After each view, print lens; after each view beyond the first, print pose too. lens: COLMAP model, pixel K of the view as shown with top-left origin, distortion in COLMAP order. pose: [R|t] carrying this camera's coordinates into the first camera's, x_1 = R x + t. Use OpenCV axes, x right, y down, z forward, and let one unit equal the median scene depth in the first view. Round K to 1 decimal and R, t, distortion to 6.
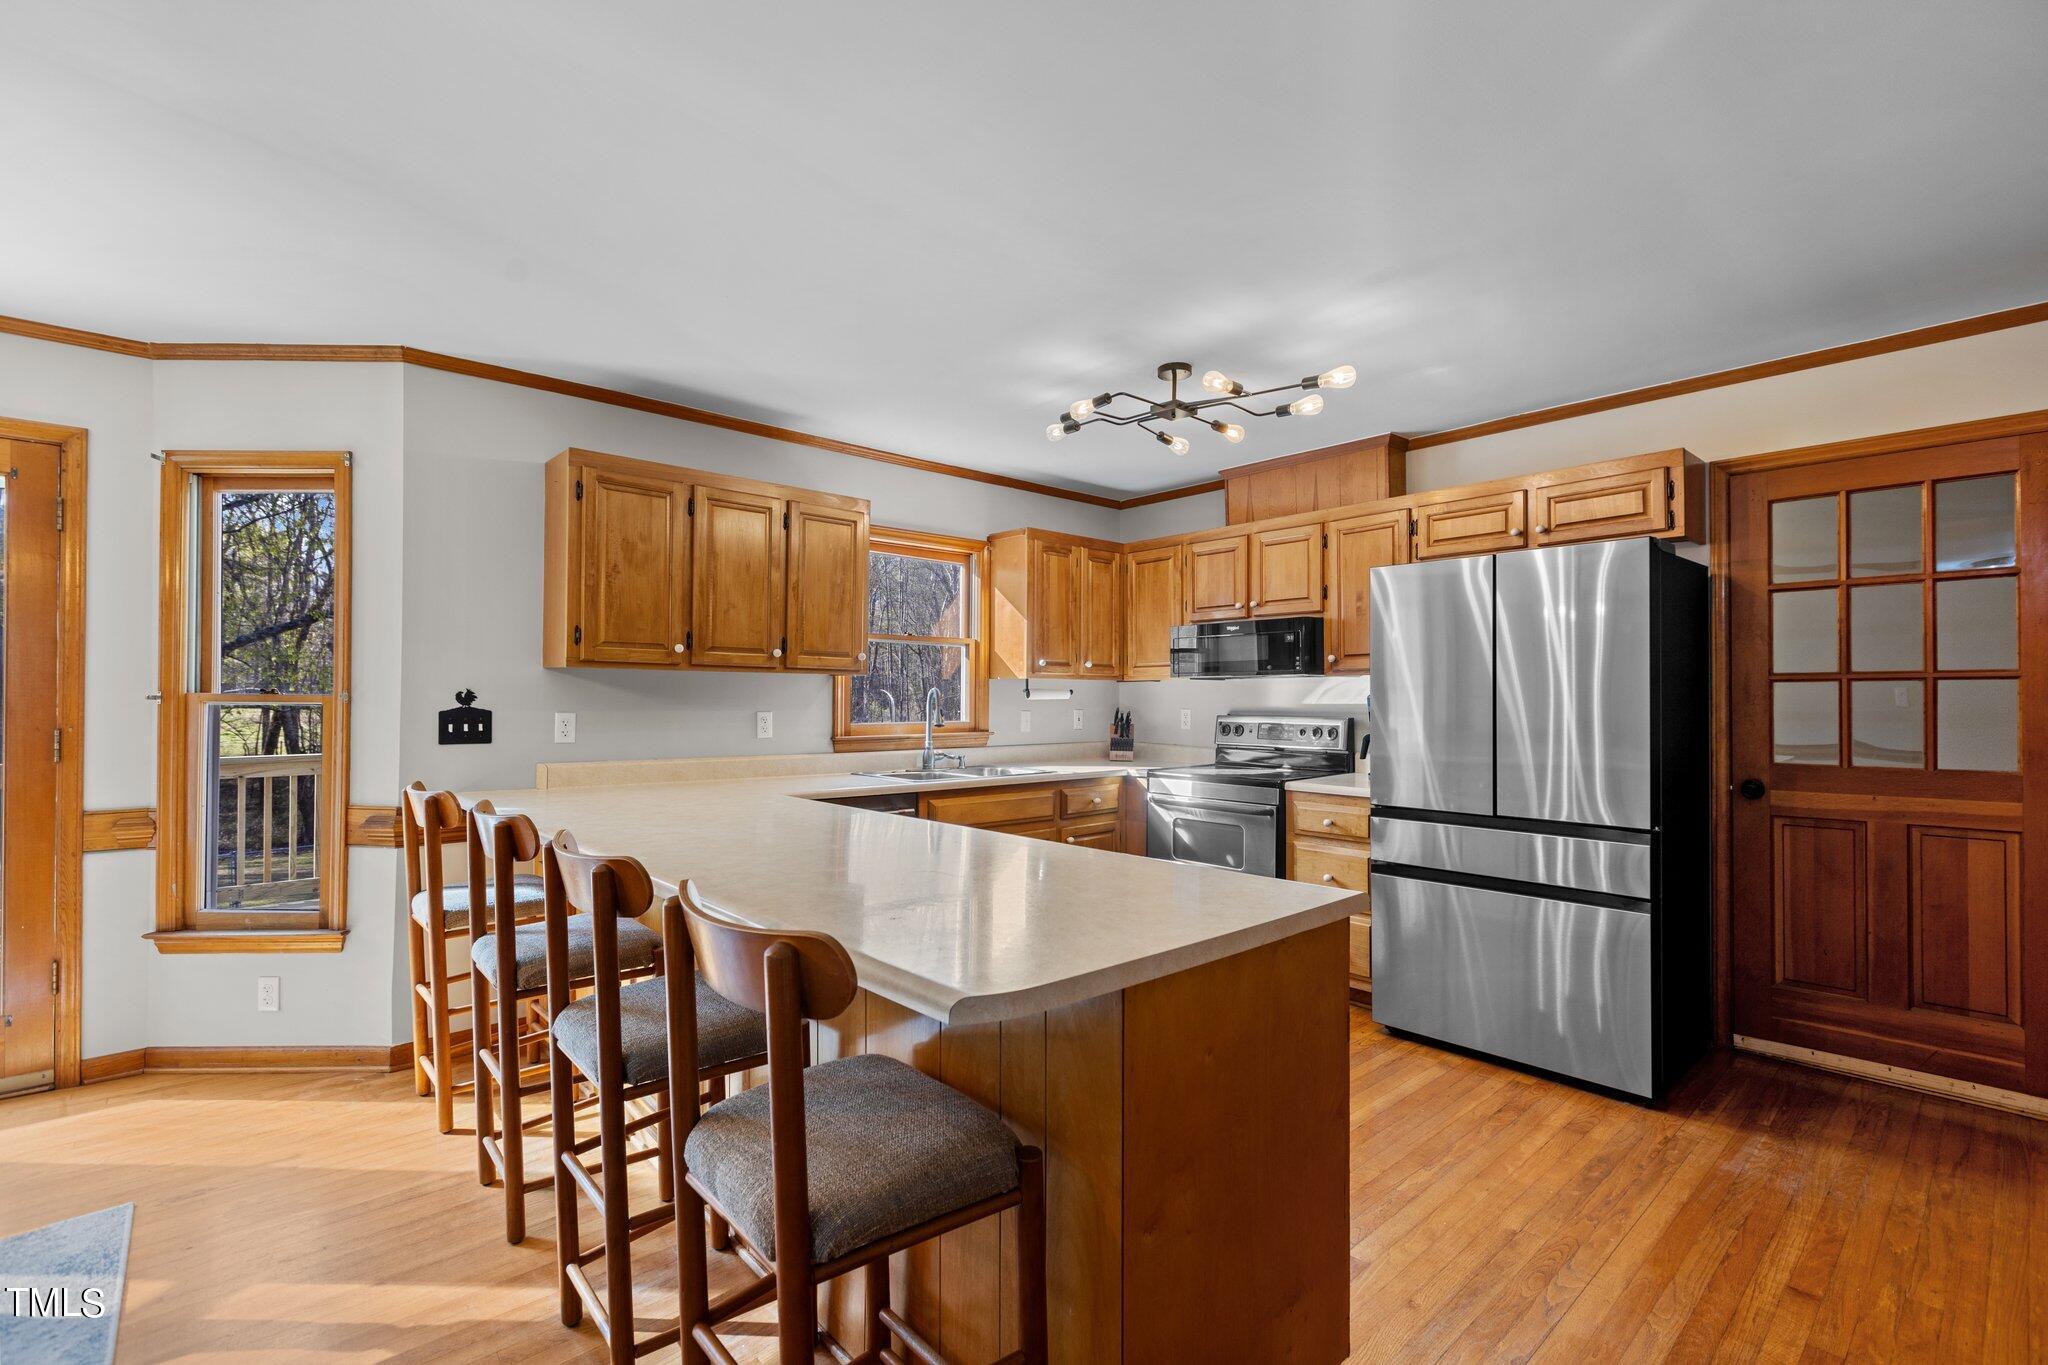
lens RADIAL K [[923.6, 0, 1022.3], [0, 923.6, 688.5], [0, 0, 1]] dist [0.000172, -0.001068]
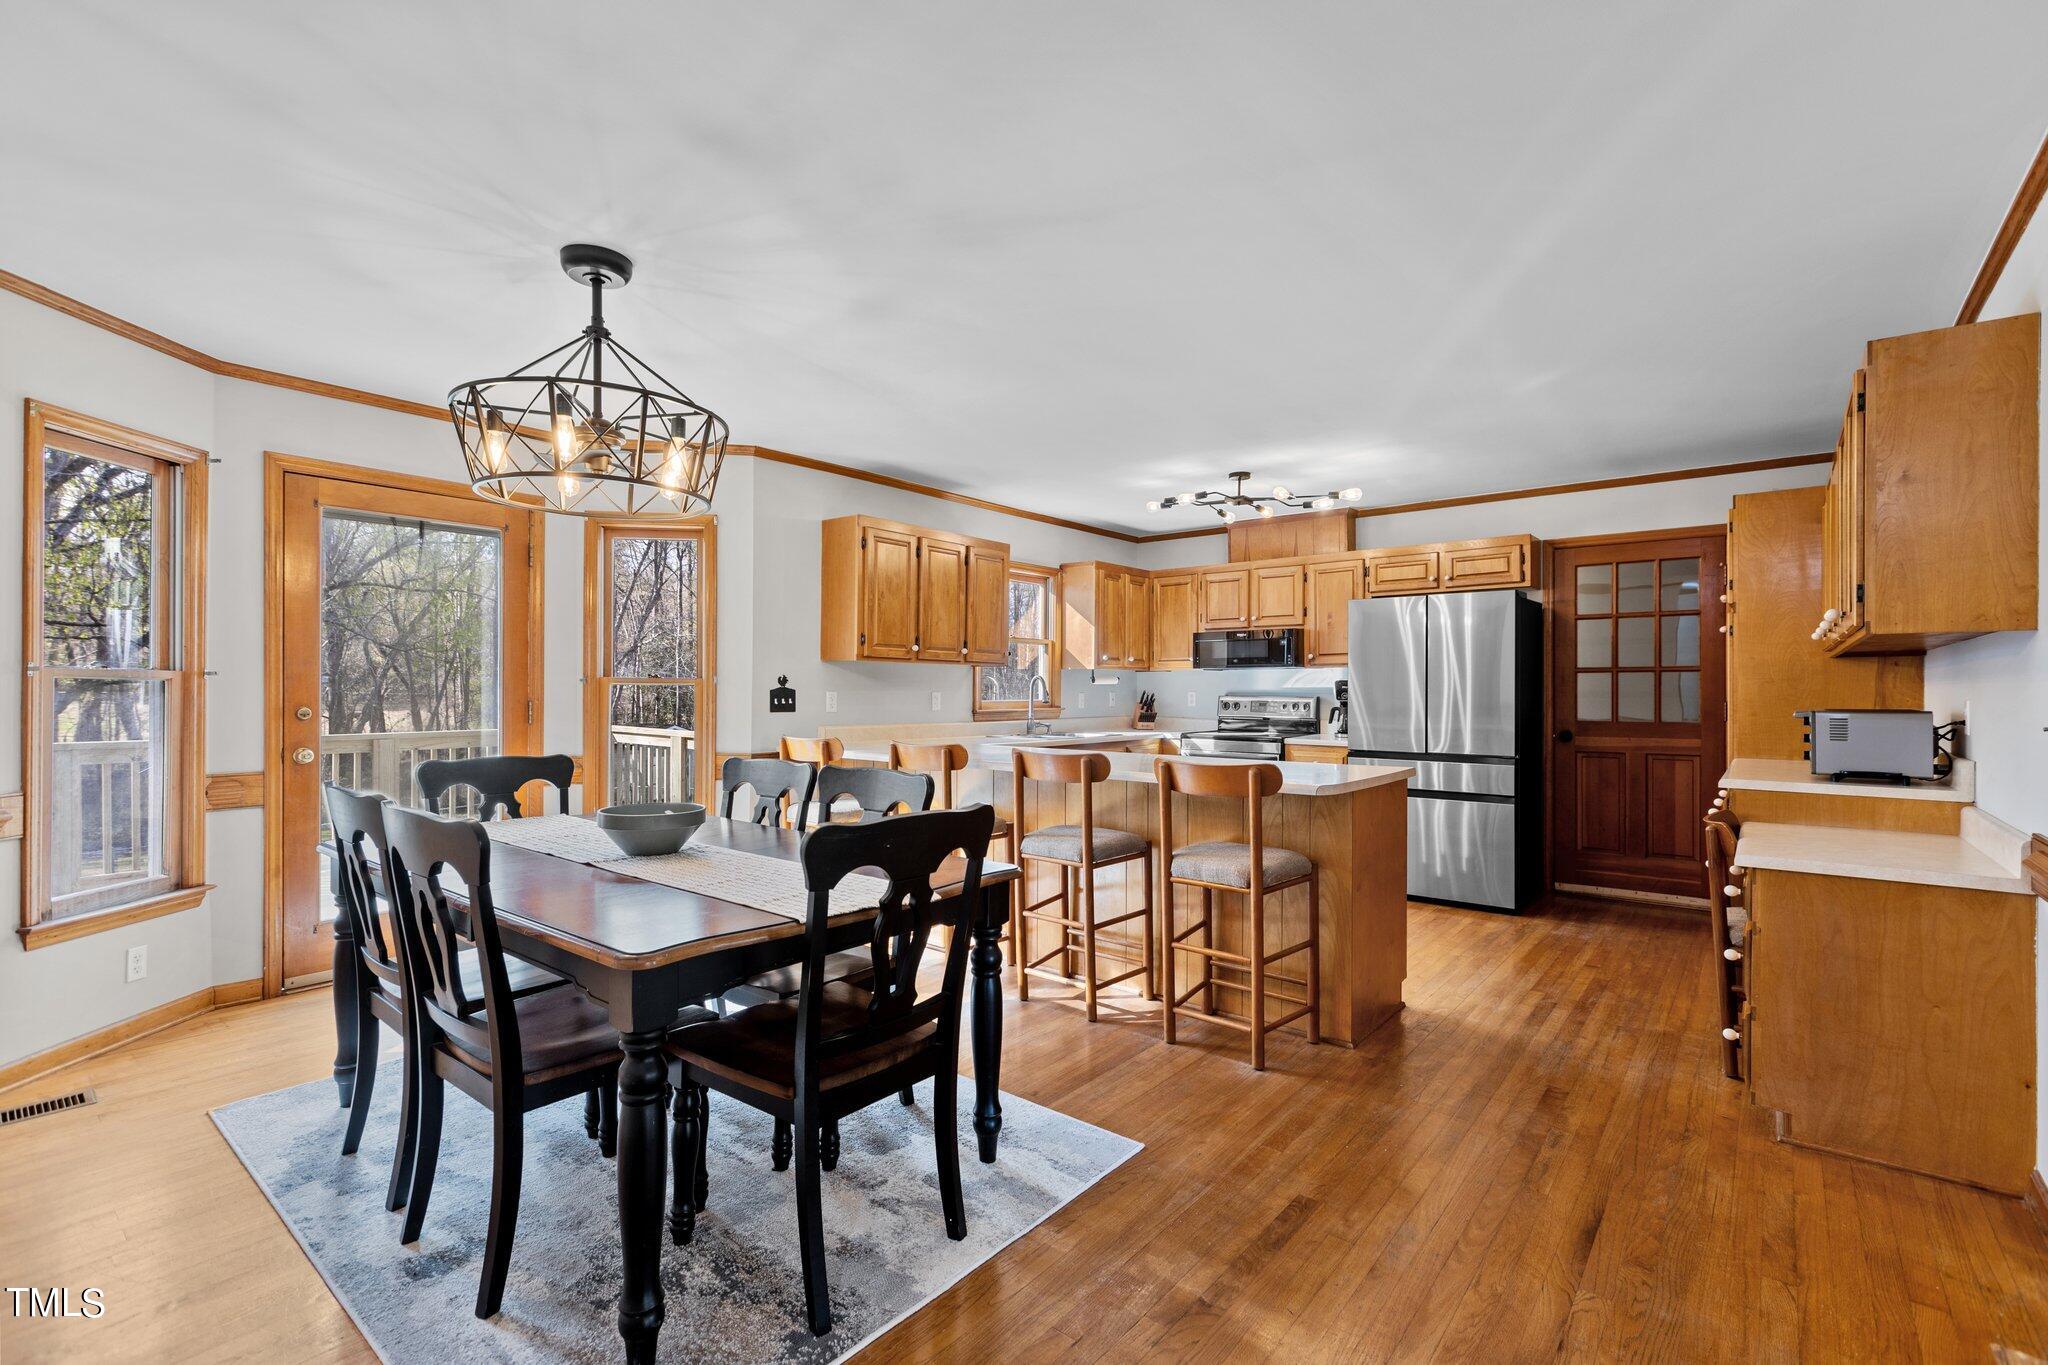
lens RADIAL K [[923.6, 0, 1025.0], [0, 923.6, 685.0], [0, 0, 1]] dist [0.000172, -0.001068]
pose [[0.988631, 0.000918, 0.150358, -0.426986], [-0.001906, 0.999978, 0.006427, 0.006405], [-0.150348, -0.006641, 0.988611, -0.503944]]
